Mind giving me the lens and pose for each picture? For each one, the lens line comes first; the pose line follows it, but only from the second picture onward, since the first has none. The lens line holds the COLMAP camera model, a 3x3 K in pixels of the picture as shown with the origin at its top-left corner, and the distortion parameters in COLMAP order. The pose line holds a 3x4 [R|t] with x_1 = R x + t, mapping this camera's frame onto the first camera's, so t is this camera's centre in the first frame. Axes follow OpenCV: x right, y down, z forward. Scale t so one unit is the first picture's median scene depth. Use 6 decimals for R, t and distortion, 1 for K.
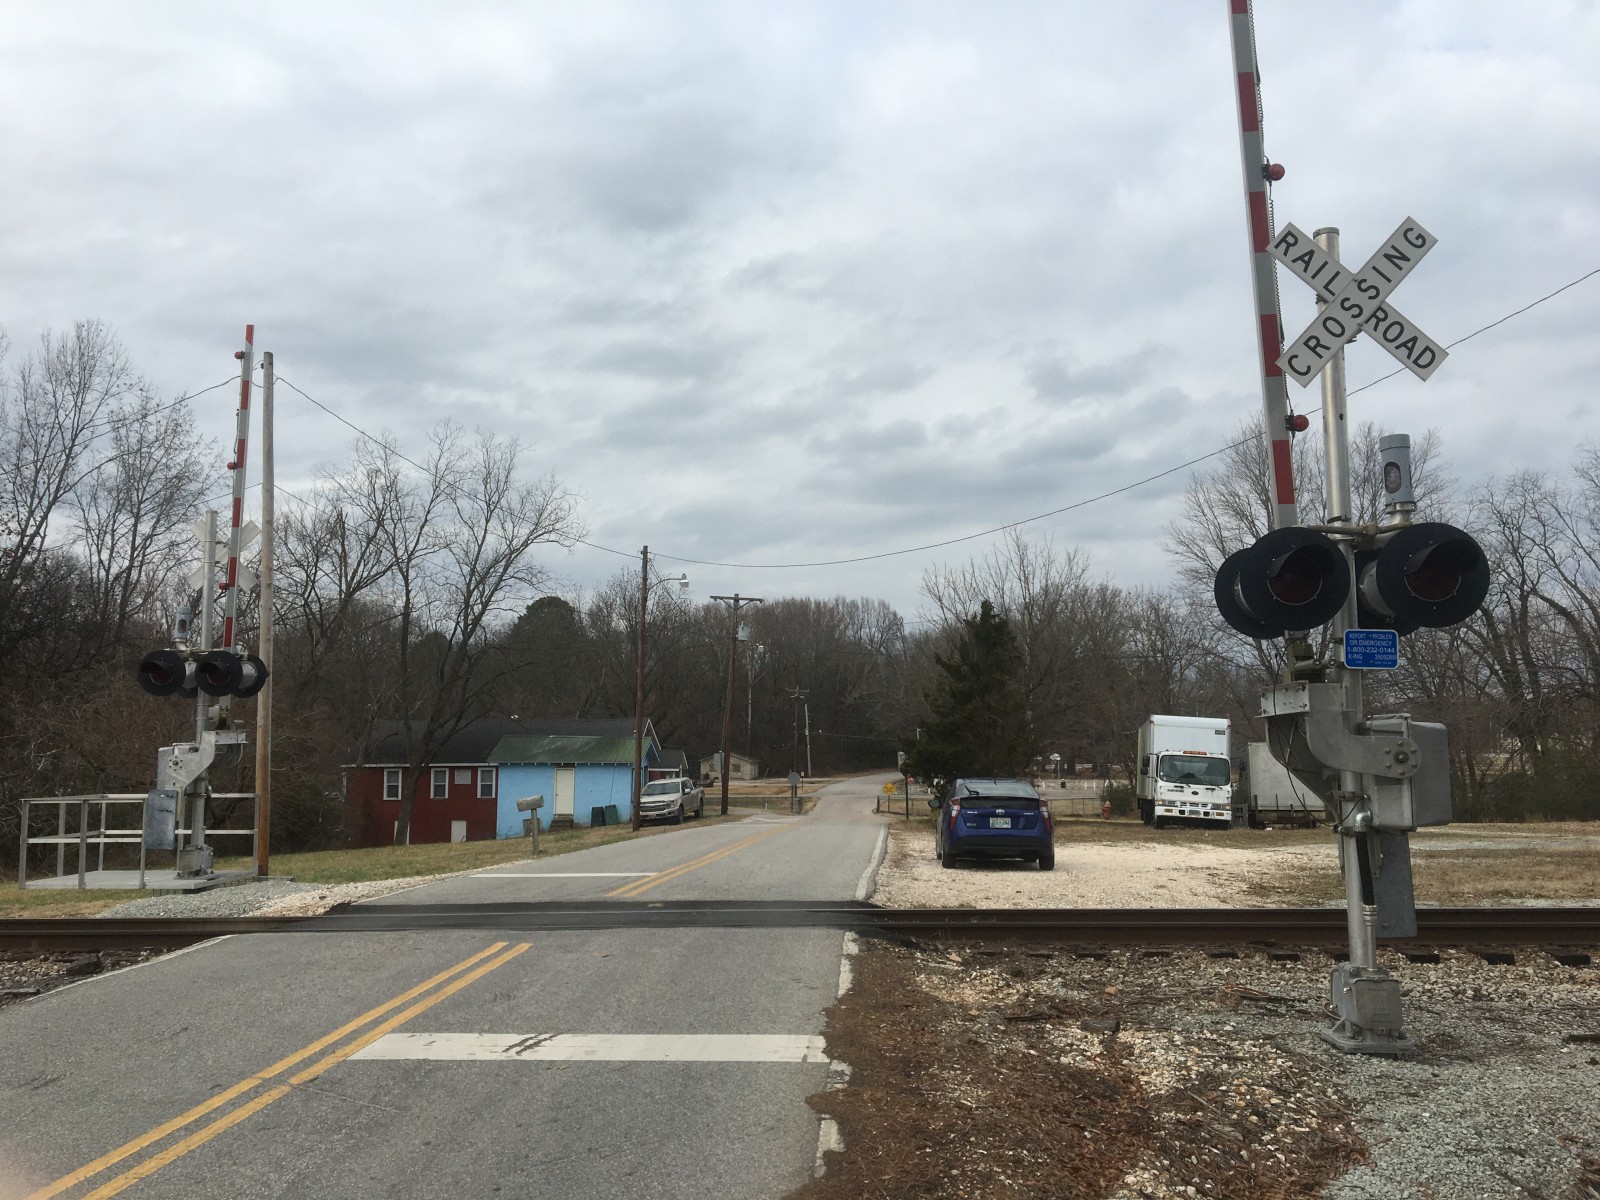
lens RADIAL K [[1373.3, 0, 784.5], [0, 1373.3, 600.3], [0, 0, 1]] dist [0.145017, -0.232113]
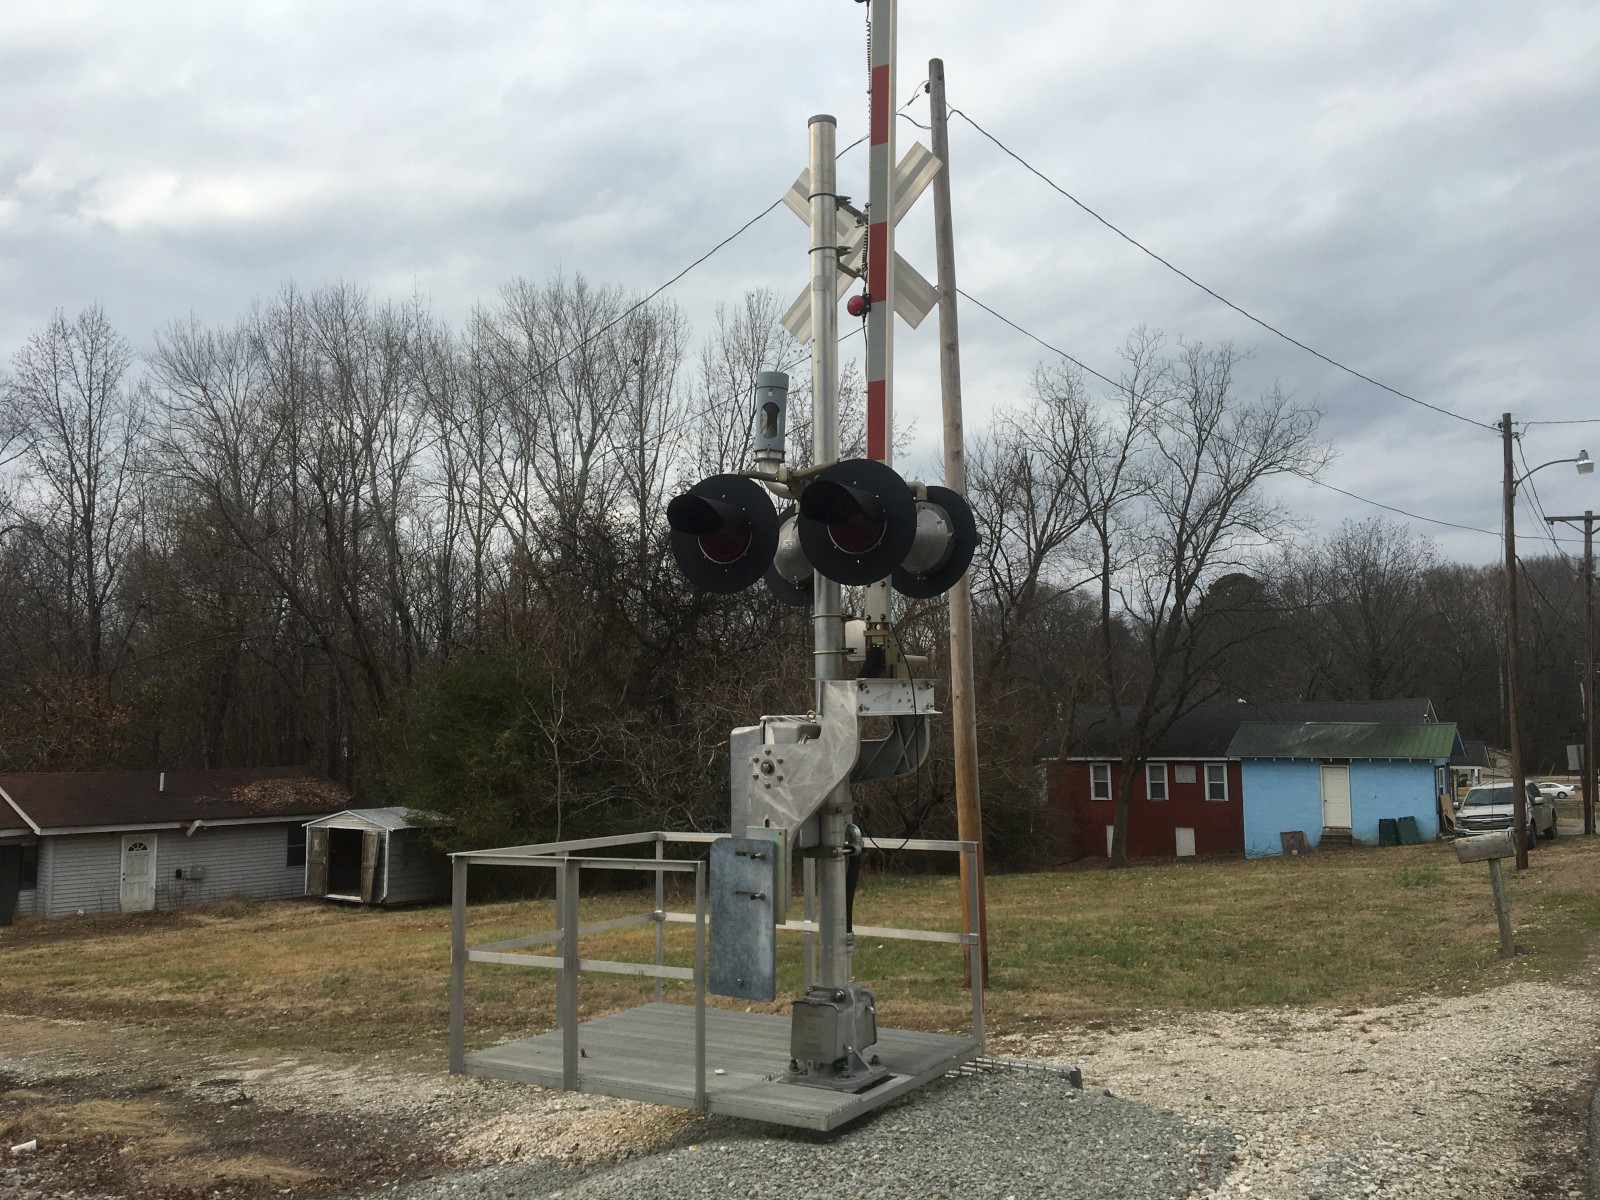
lens RADIAL K [[1322.9, 0, 800.0], [0, 1322.9, 600.0], [0, 0, 1]] dist [0.081622, -0.150443]
pose [[0.892482, -0.055001, -0.447717, -0.130816], [0.055540, 0.998385, -0.011936, 0.037424], [0.447651, -0.014214, 0.894096, 0.338554]]
